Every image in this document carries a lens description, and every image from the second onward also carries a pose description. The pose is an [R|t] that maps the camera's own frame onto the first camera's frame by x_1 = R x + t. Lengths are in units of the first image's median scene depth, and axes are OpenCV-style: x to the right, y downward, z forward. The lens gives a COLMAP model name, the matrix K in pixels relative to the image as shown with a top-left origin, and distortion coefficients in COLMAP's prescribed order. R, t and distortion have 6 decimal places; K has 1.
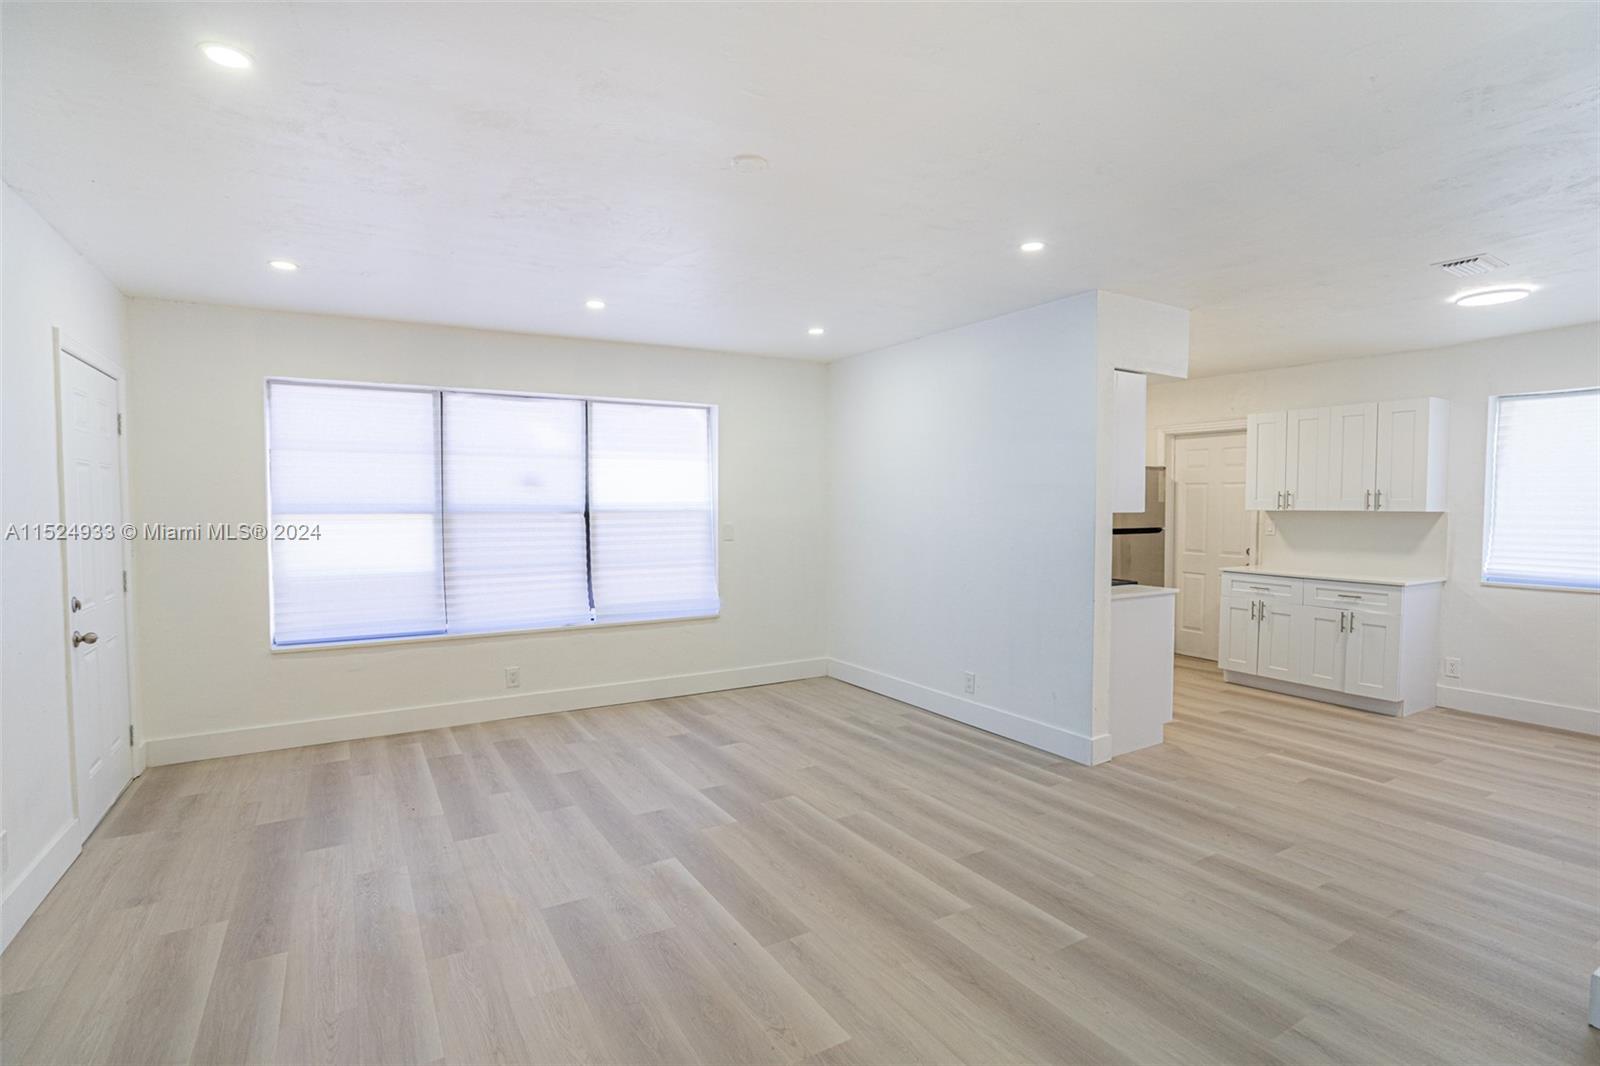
lens RADIAL K [[773.4, 0, 822.2], [0, 773.4, 535.2], [0, 0, 1]] dist [-0.004324, -0.000532]
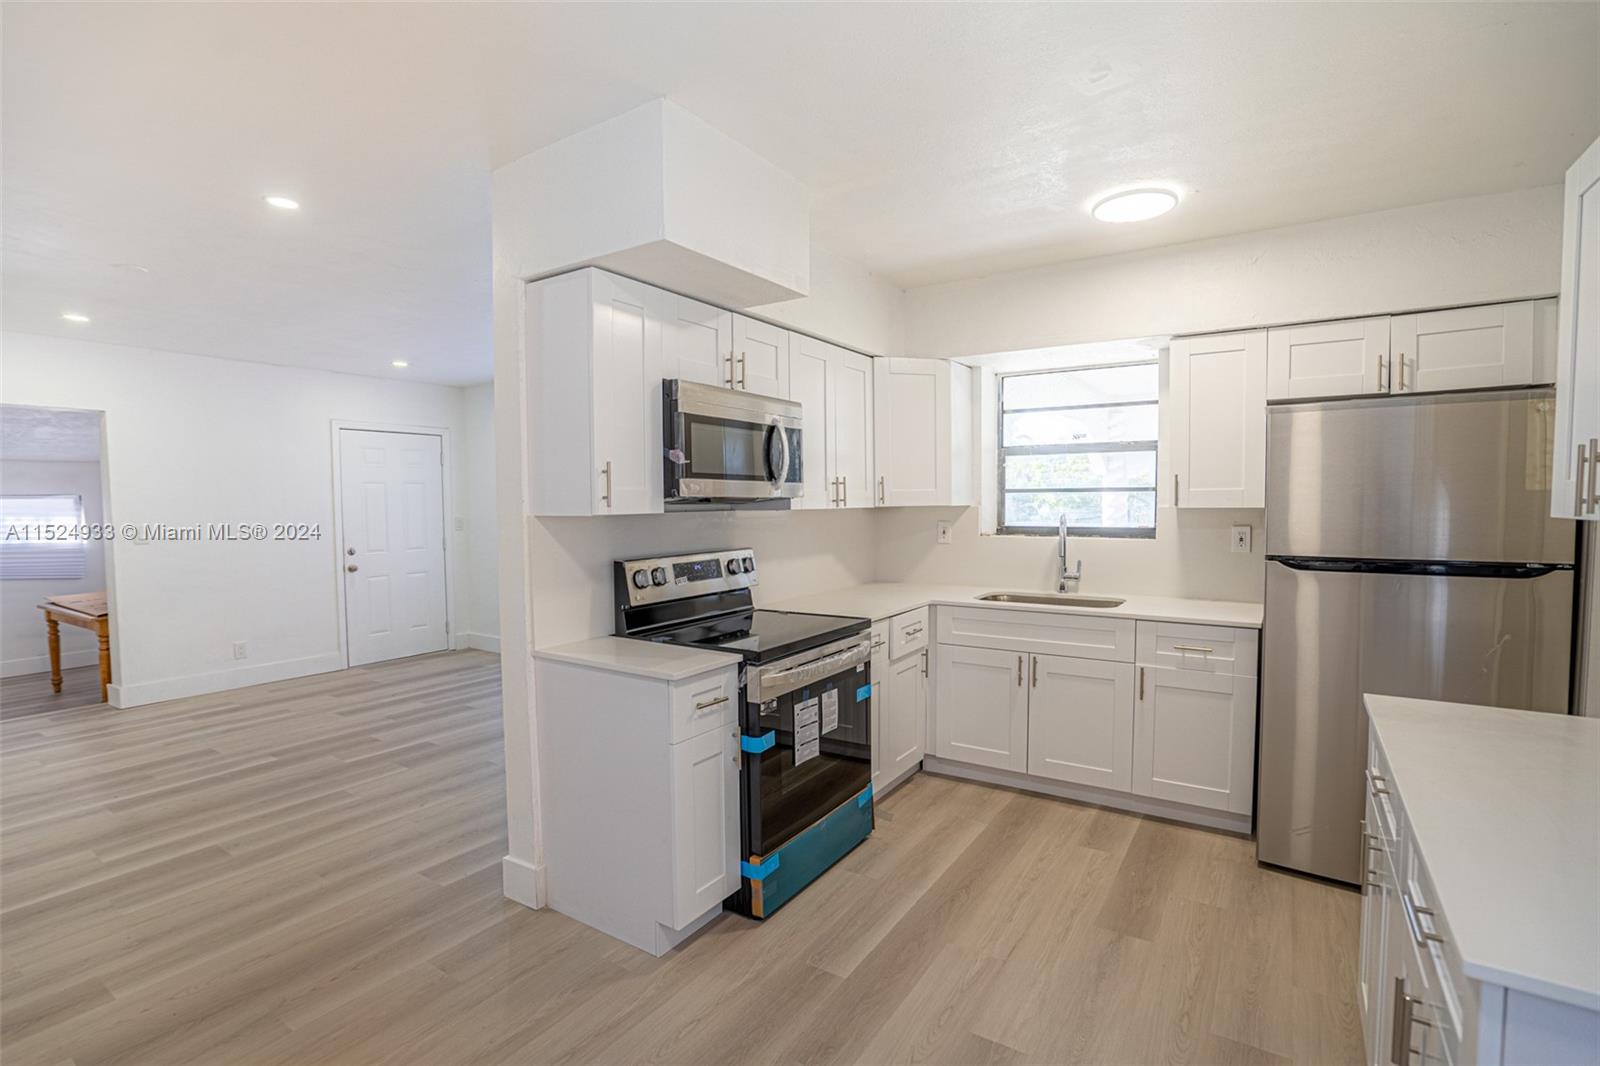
lens RADIAL K [[745.8, 0, 814.3], [0, 745.8, 537.7], [0, 0, 1]] dist [-0.068506, 0.030517]
pose [[0.424347, 0.047090, -0.904274, 1.301847], [-0.027109, 0.998860, 0.039294, -0.056696], [0.905094, 0.007840, 0.425140, 1.239955]]
